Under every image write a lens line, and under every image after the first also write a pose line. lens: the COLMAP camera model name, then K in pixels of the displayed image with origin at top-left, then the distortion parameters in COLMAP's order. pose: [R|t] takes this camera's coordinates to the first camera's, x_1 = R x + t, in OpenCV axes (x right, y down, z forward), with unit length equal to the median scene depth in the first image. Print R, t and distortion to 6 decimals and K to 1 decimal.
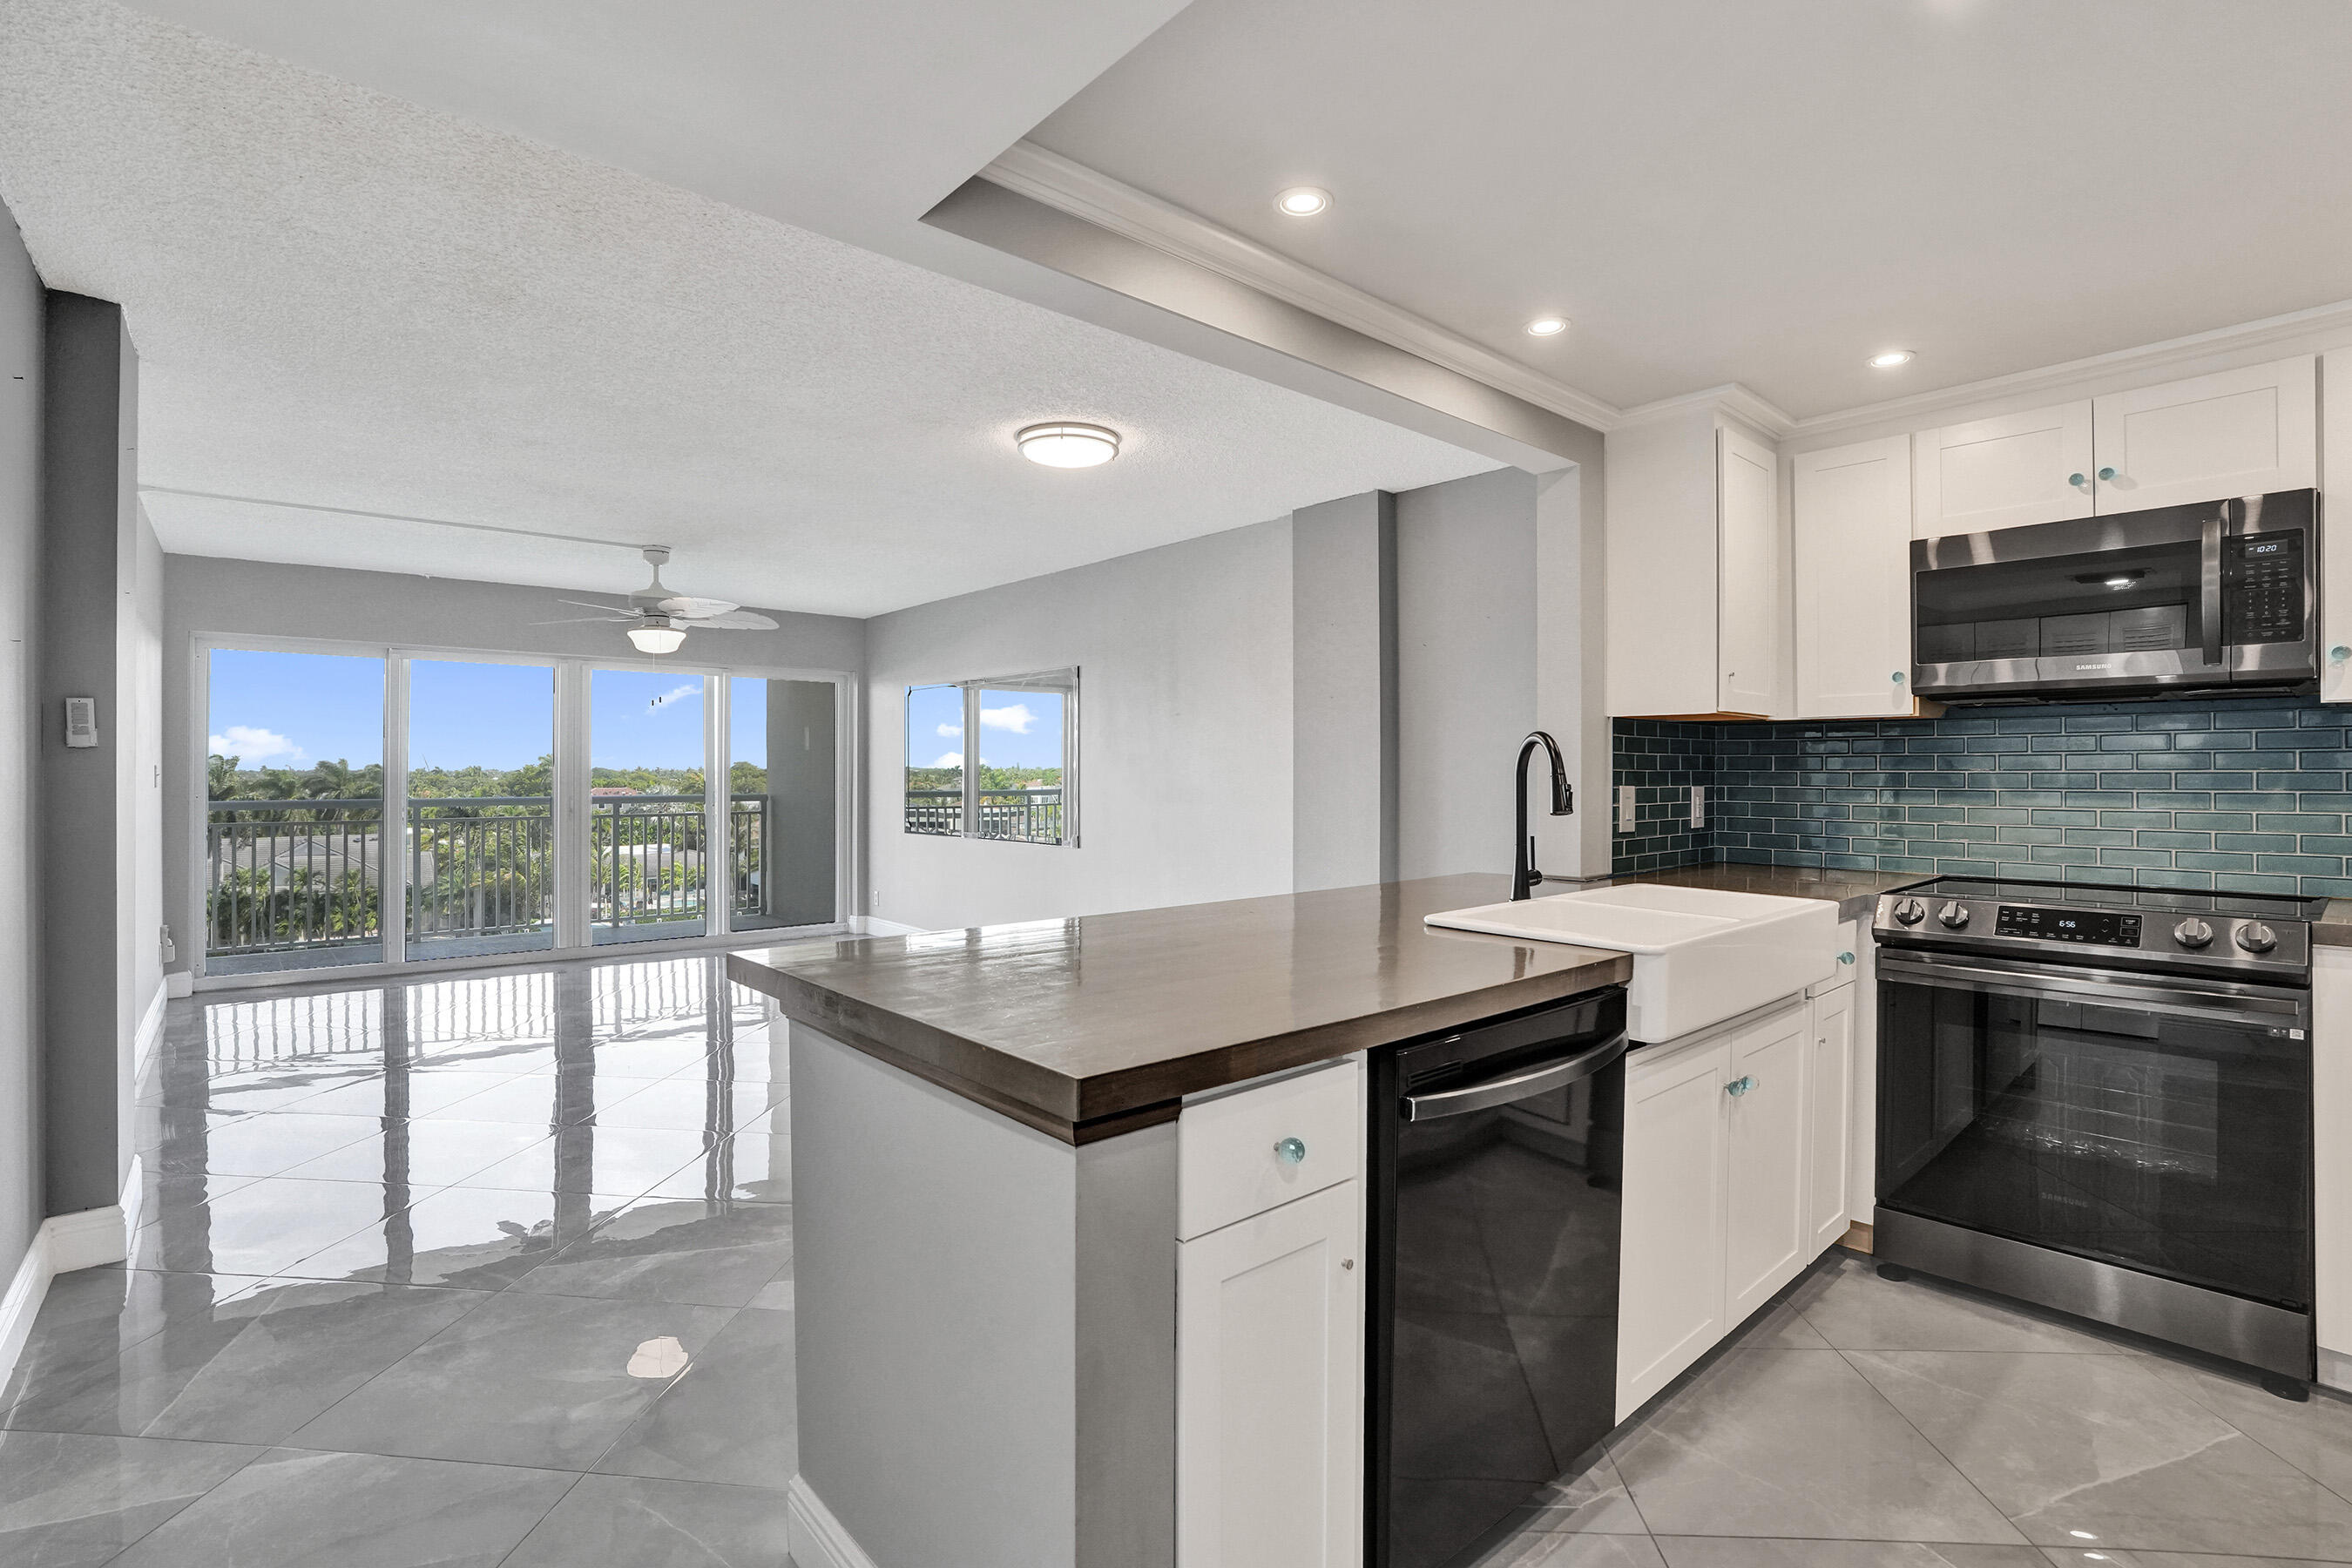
lens RADIAL K [[1092.8, 0, 1177.0], [0, 1092.8, 773.4], [0, 0, 1]] dist [-0.063269, 0.023061]
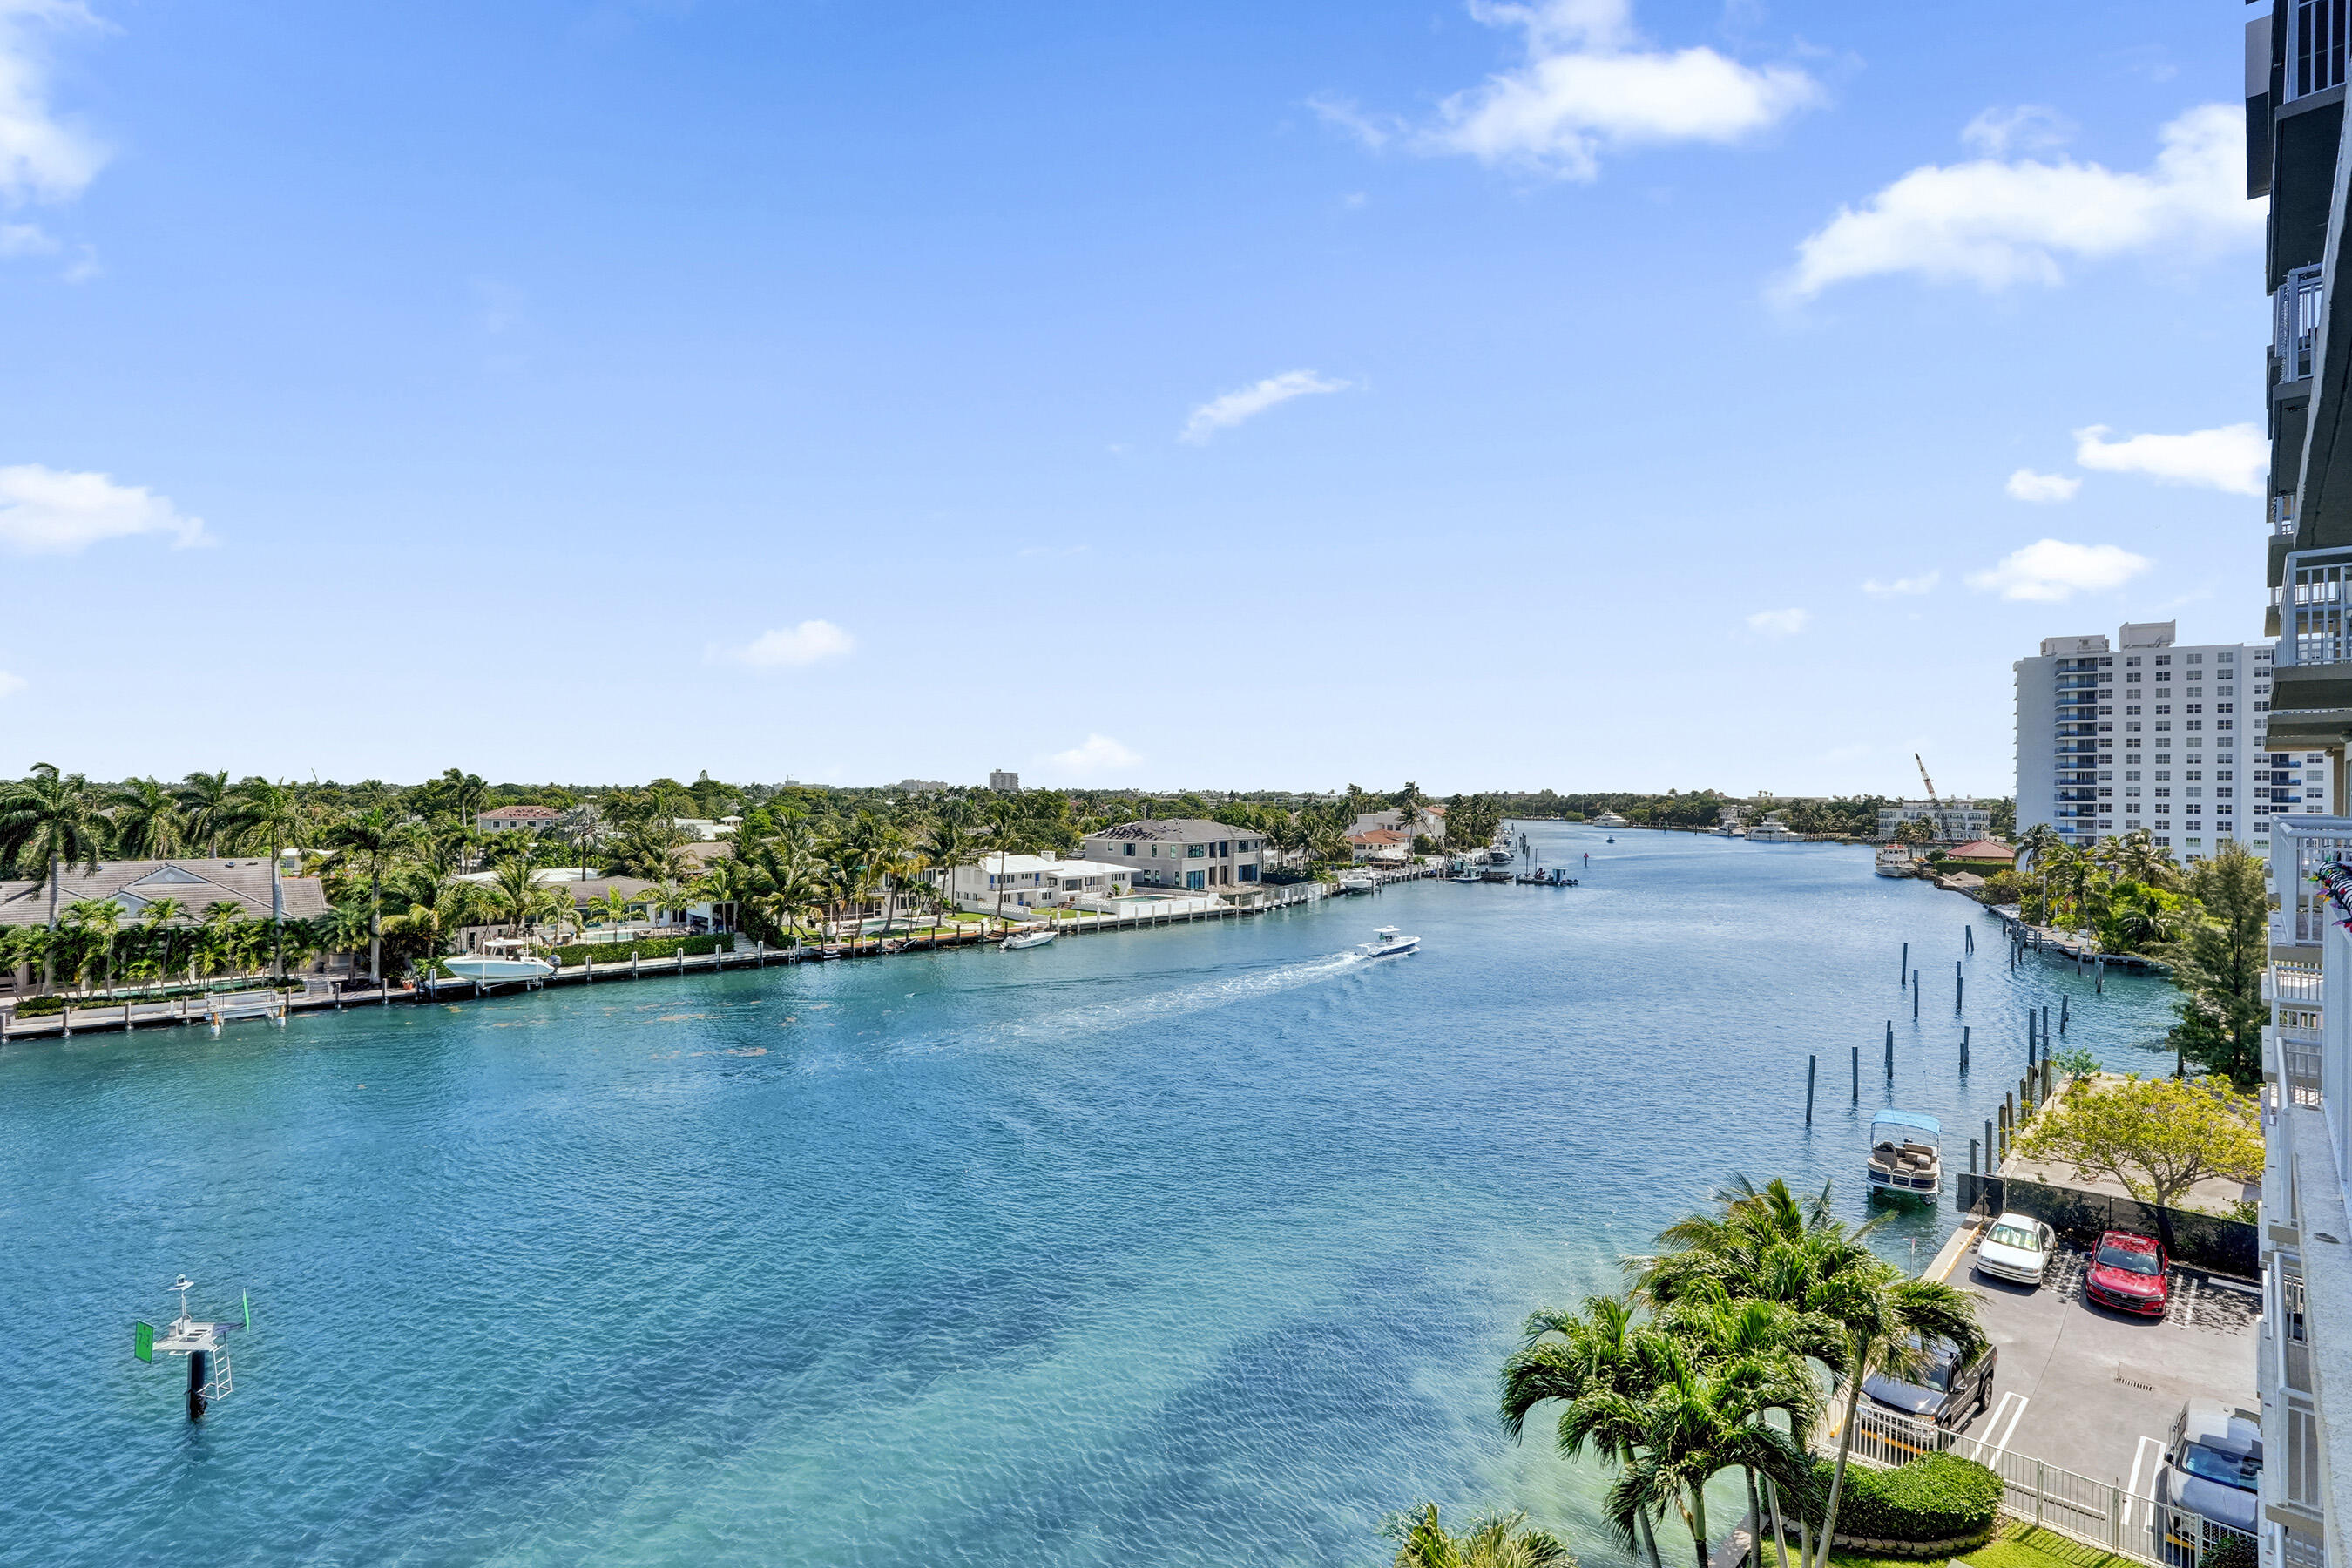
lens RADIAL K [[1110.9, 0, 1165.5], [0, 1110.9, 793.6], [0, 0, 1]] dist [-0.069247, 0.026490]
pose [[0.998750, 0.011657, 0.048608, -1.192612], [-0.011489, 0.999927, -0.003732, -0.000369], [-0.048648, 0.003169, 0.998811, 1.921754]]
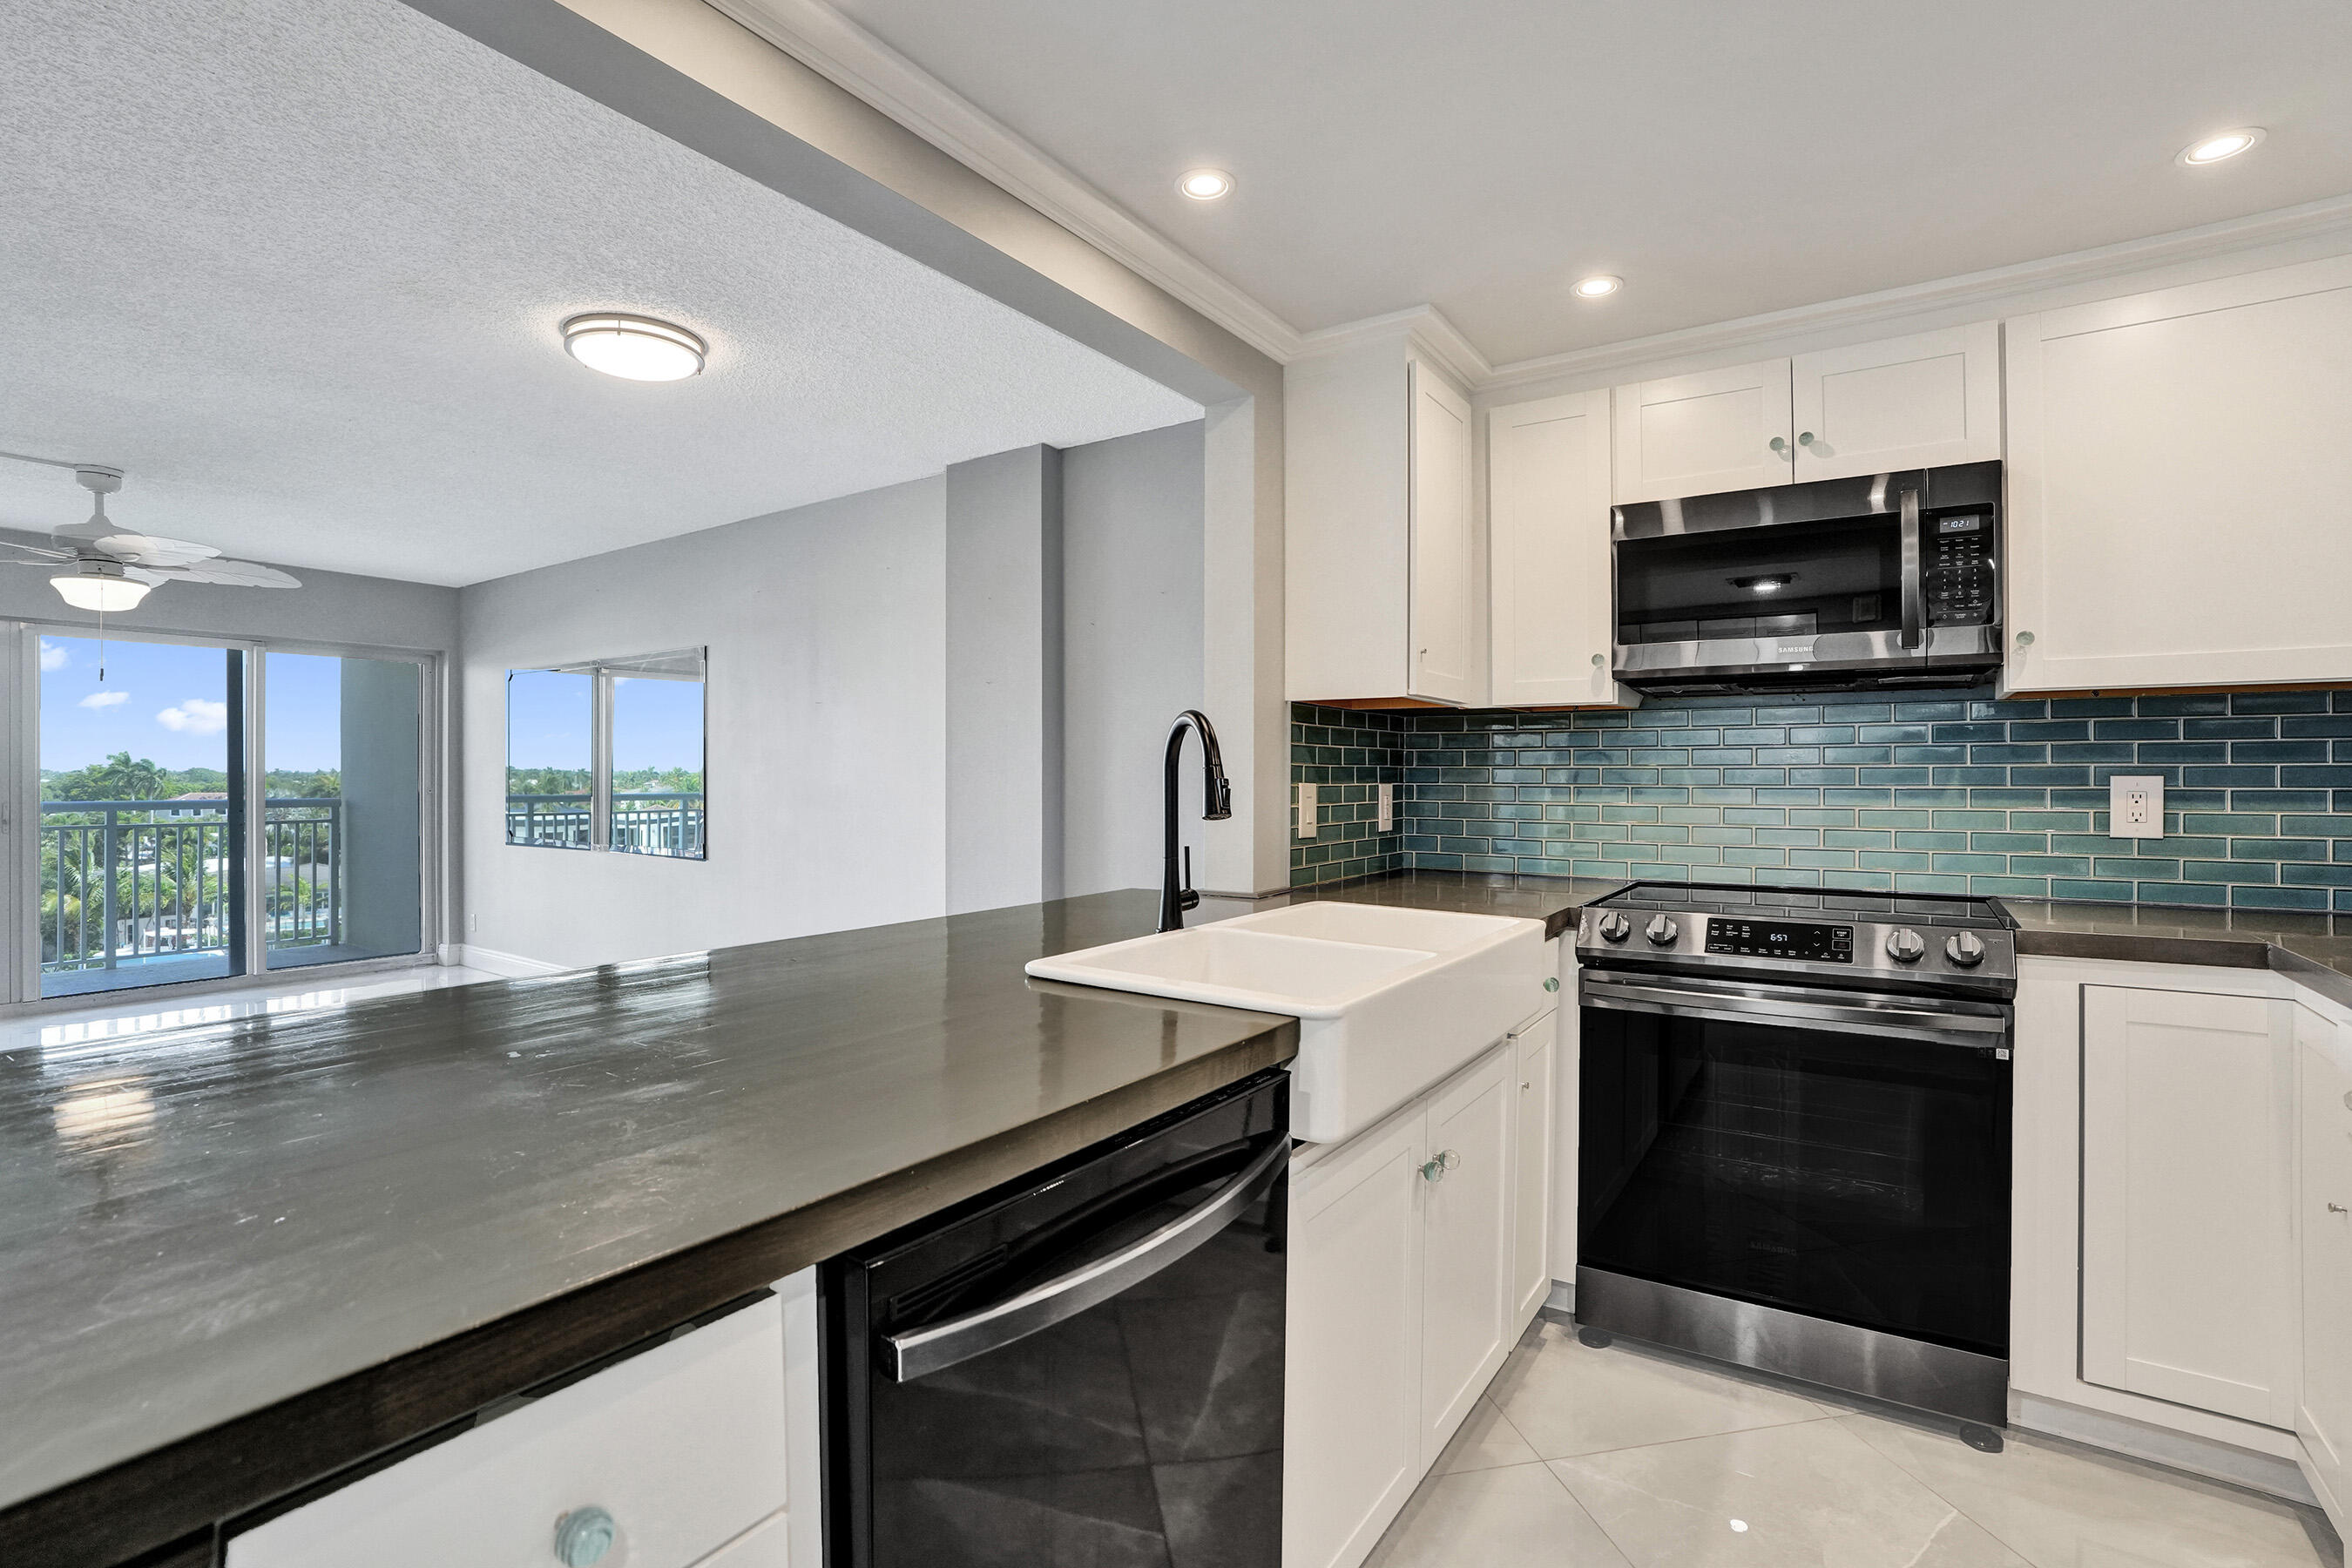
lens RADIAL K [[1089.7, 0, 1163.3], [0, 1089.7, 785.5], [0, 0, 1]] dist [-0.065917, 0.023329]
pose [[0.969334, -0.002296, 0.245738, 0.110438], [0.000111, 0.999960, 0.008906, 0.006653], [-0.245749, -0.008605, 0.969295, 0.228888]]
